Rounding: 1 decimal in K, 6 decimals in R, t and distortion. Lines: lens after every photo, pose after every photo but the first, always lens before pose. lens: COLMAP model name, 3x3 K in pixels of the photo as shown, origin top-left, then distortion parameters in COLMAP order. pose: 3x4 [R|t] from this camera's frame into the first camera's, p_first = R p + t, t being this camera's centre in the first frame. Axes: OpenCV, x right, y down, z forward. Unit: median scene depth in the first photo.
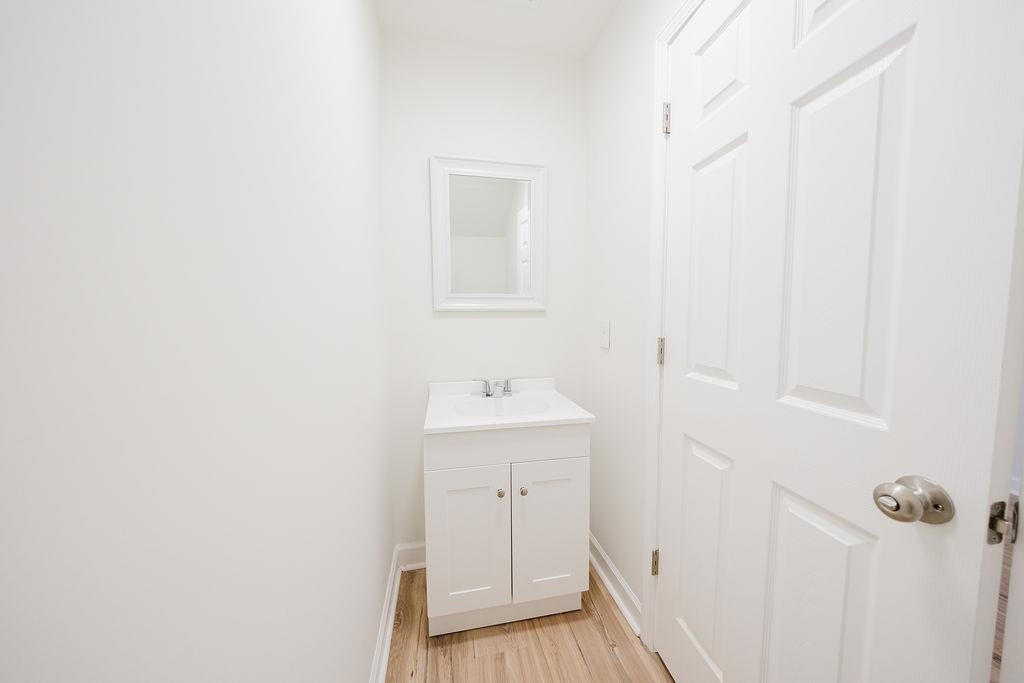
lens RADIAL K [[340.0, 0, 512.0], [0, 340.0, 341.5], [0, 0, 1]] dist [-0.009110, -0.000003]
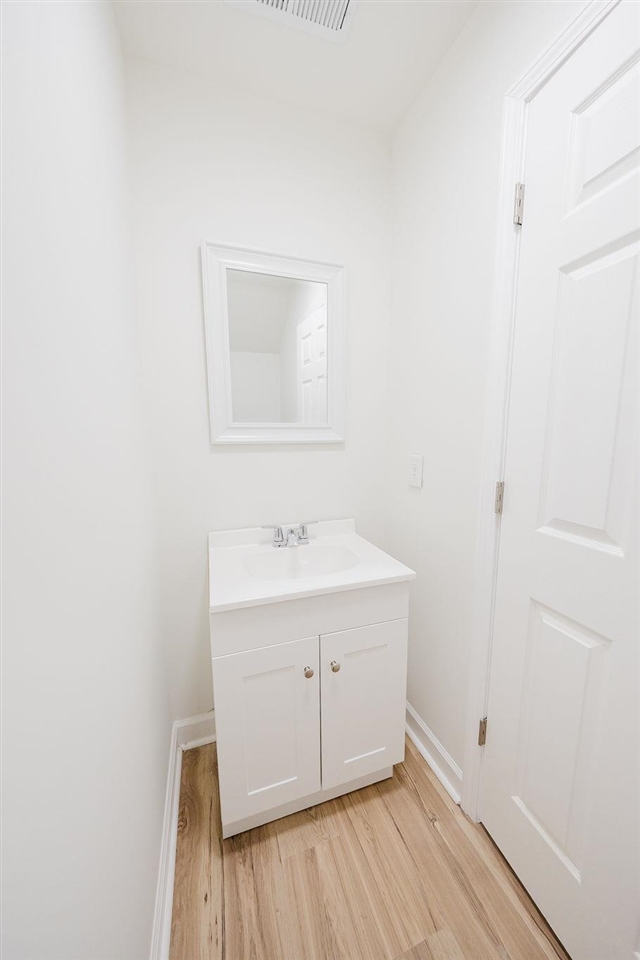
lens RADIAL K [[318.8, 0, 313.2], [0, 318.8, 479.6], [0, 0, 1]] dist [-0.009110, -0.000003]
pose [[0.991460, -0.018671, 0.129068, -0.108900], [0.009513, 0.997416, 0.071215, -0.070912], [-0.130065, -0.069379, 0.989075, 0.262361]]
